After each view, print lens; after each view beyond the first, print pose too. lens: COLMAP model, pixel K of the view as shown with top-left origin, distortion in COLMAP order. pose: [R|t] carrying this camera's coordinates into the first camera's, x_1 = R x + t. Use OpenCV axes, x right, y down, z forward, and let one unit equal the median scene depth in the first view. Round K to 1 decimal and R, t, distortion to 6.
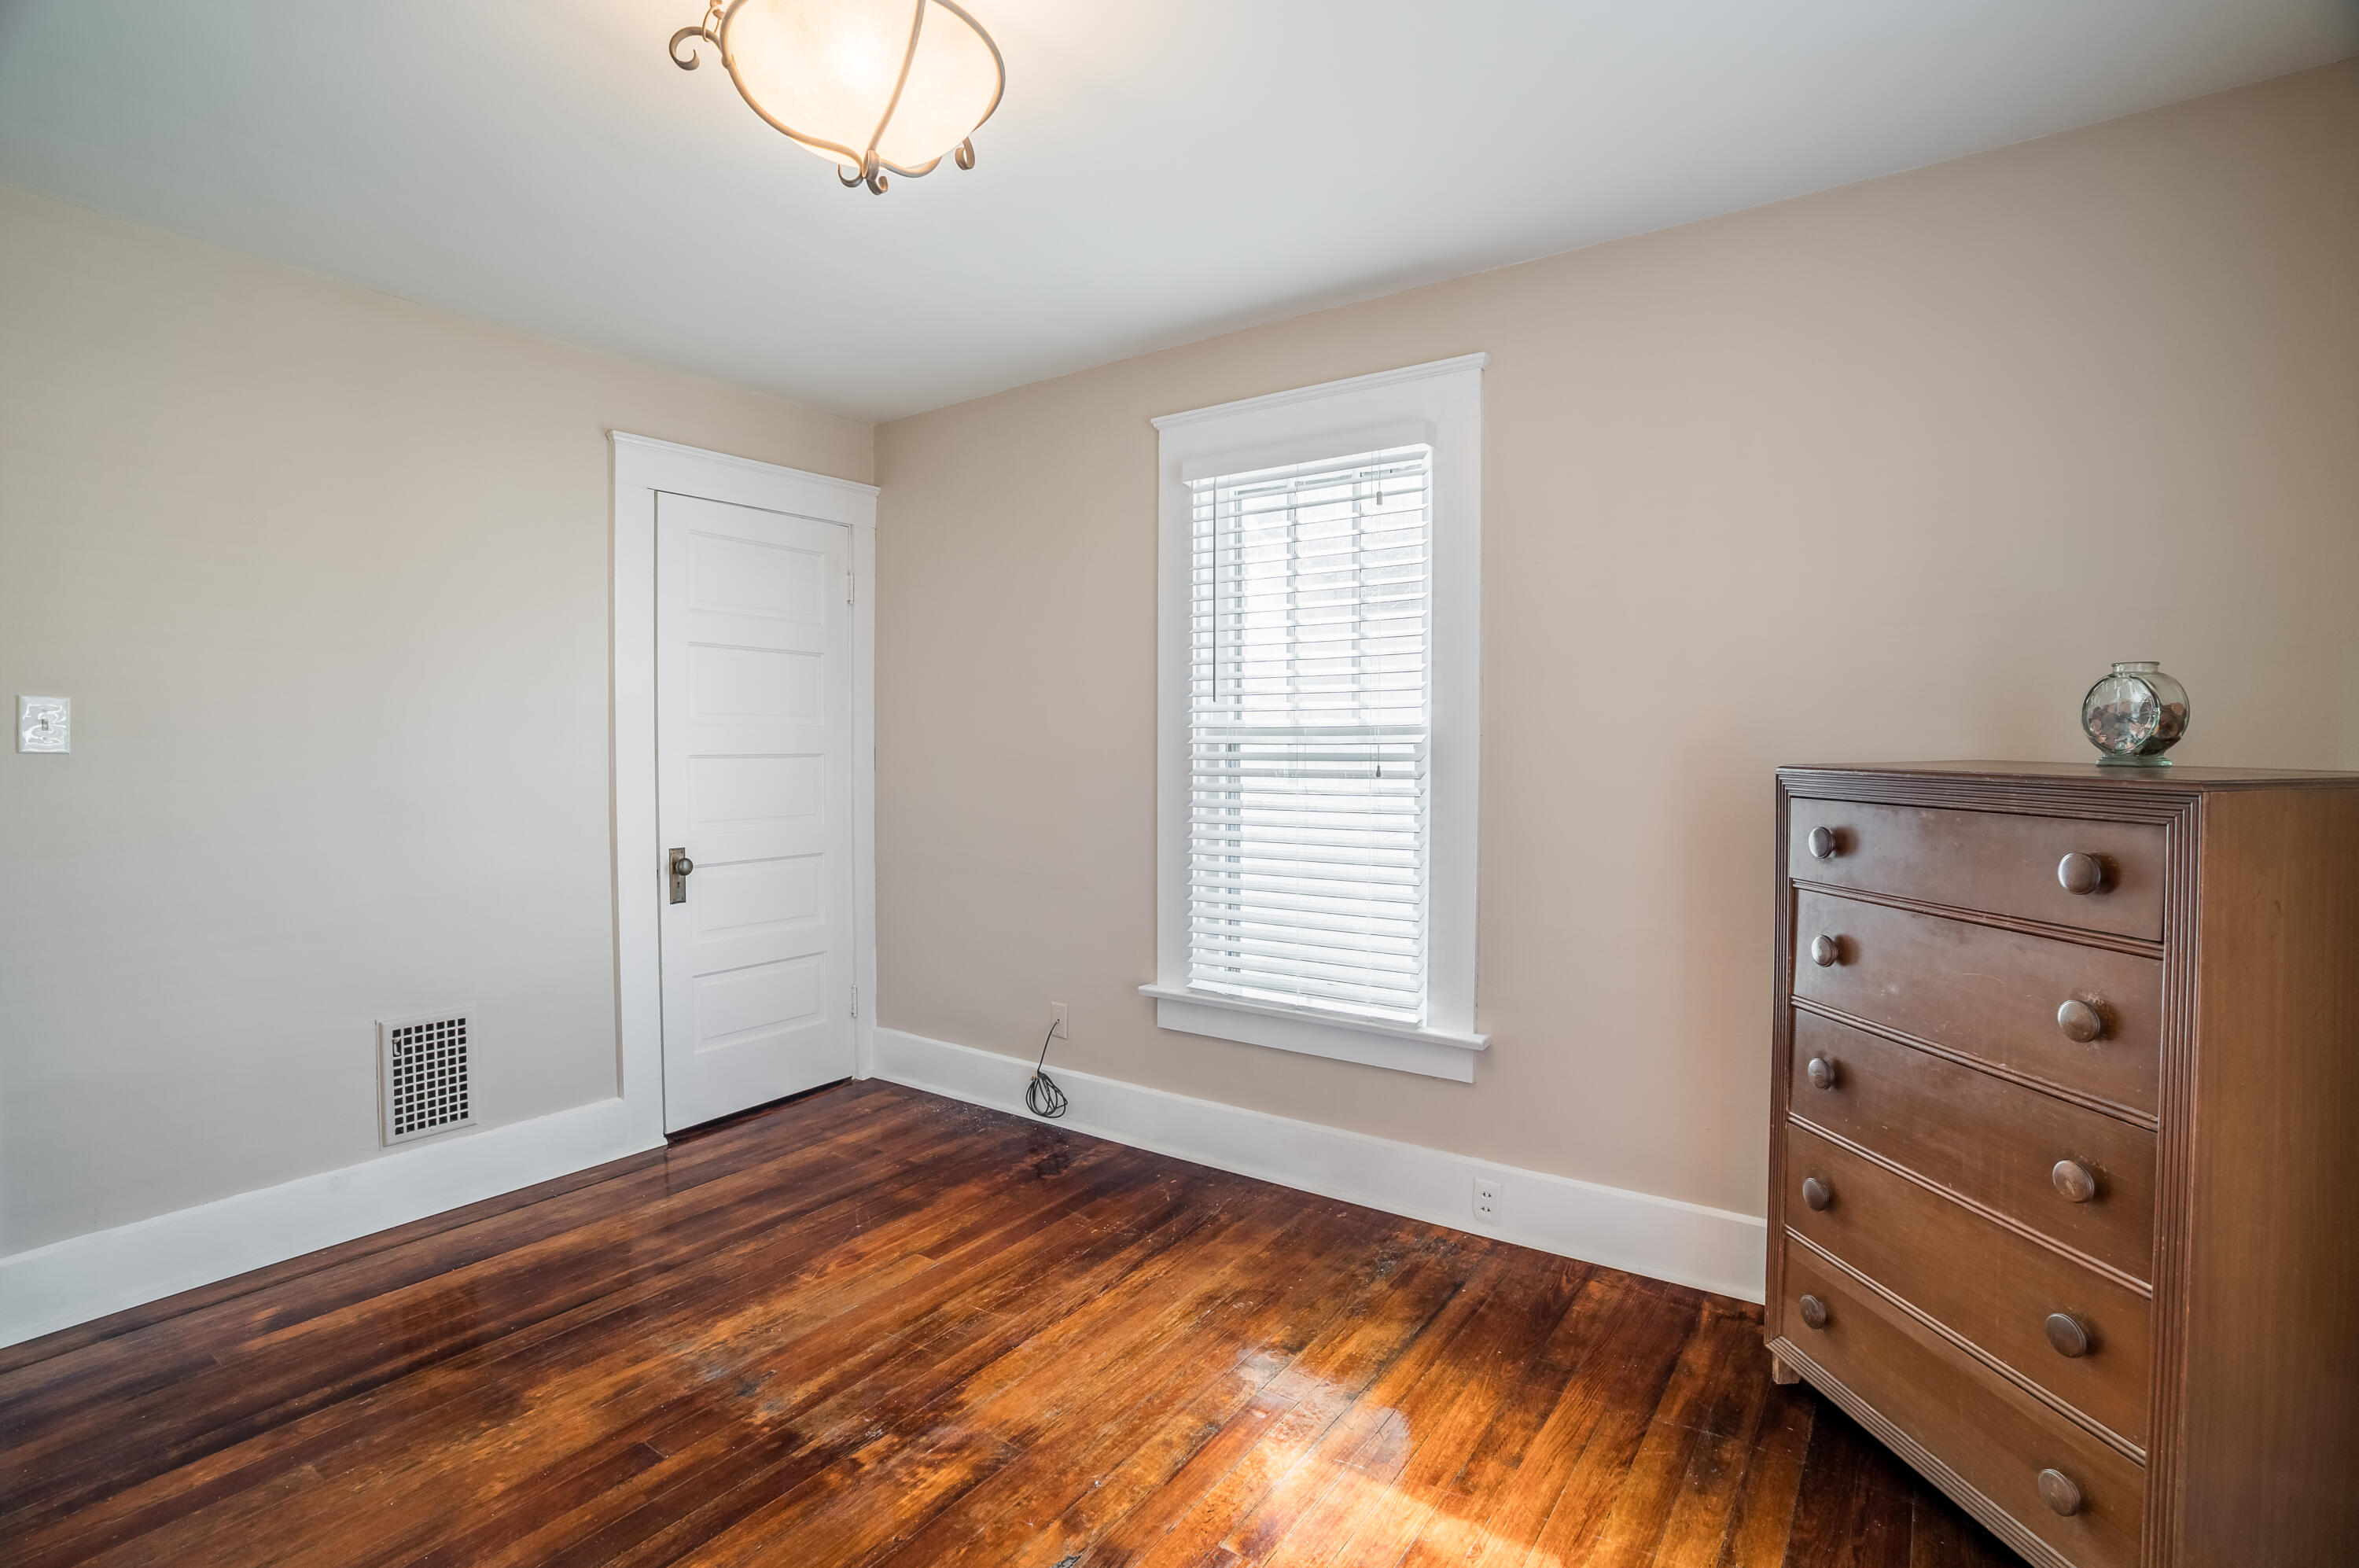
lens RADIAL K [[1110.3, 0, 1178.3], [0, 1110.3, 777.0], [0, 0, 1]] dist [-0.074081, 0.033082]
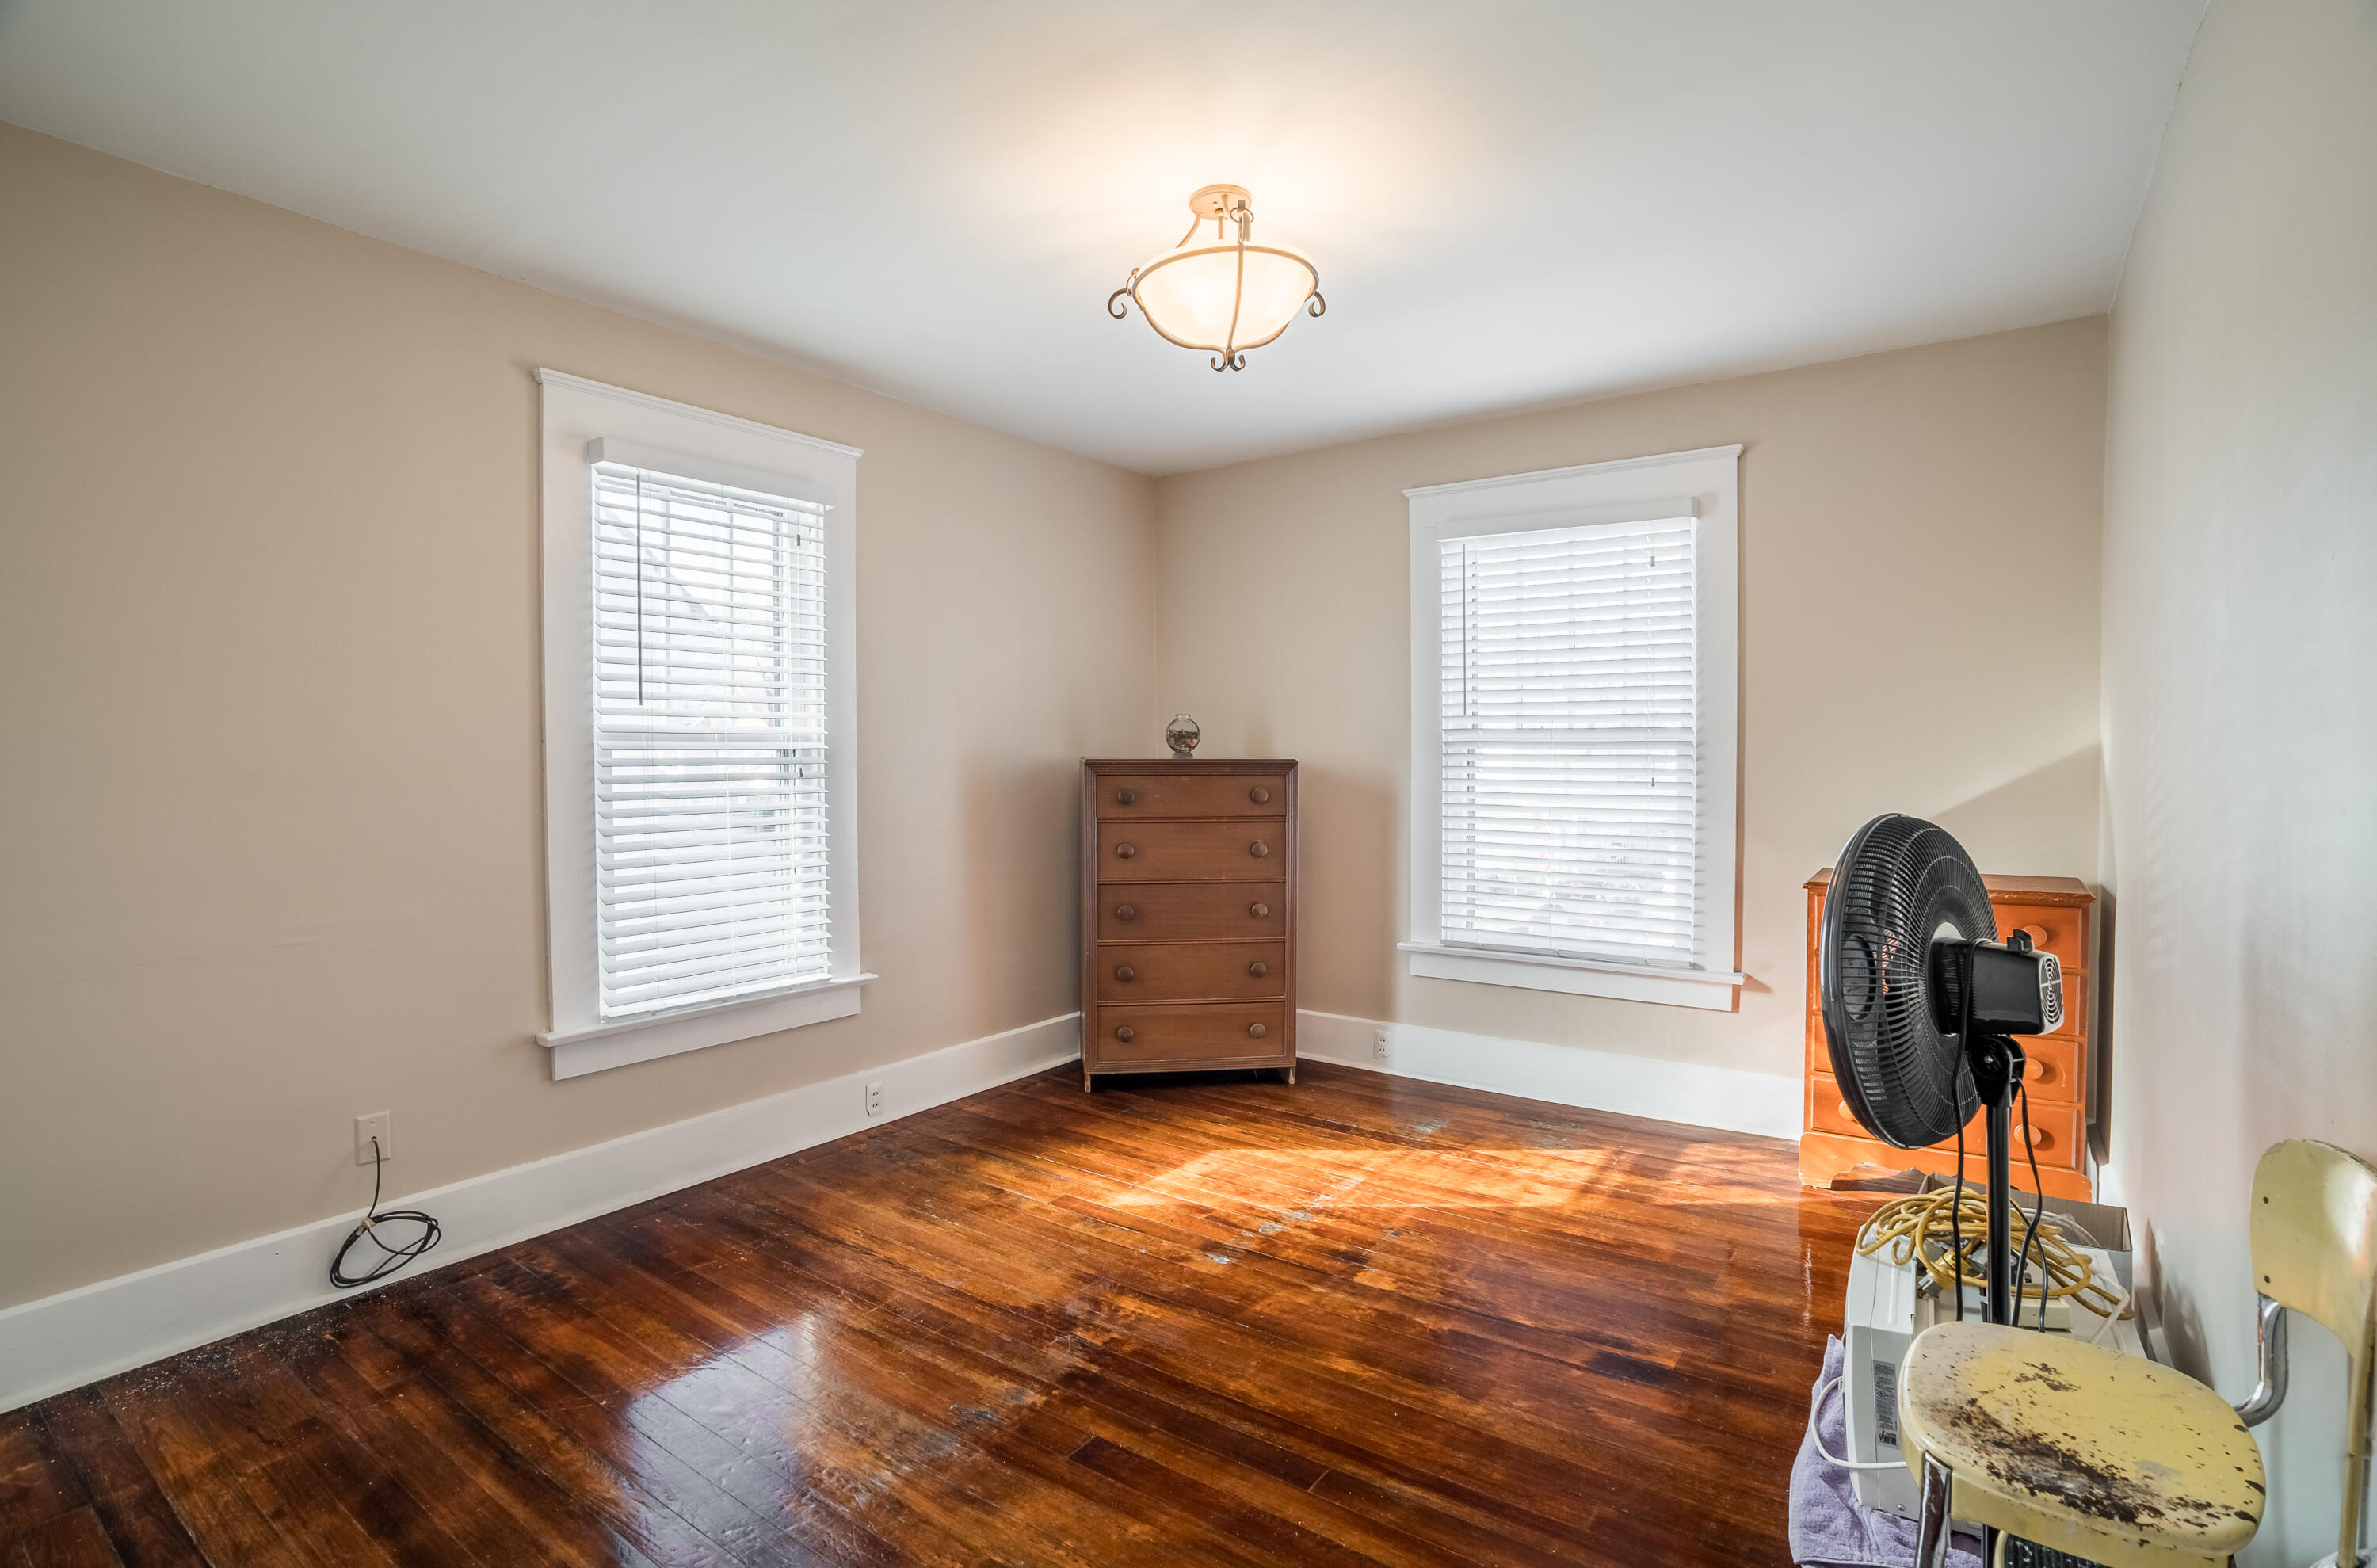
lens RADIAL K [[1114.5, 0, 1188.5], [0, 1114.5, 784.0], [0, 0, 1]] dist [-0.068457, 0.025186]
pose [[0.006798, -0.021711, 0.999741, -1.138629], [0.037321, 0.999073, 0.021443, -0.003253], [-0.999280, 0.037165, 0.007602, 0.668328]]
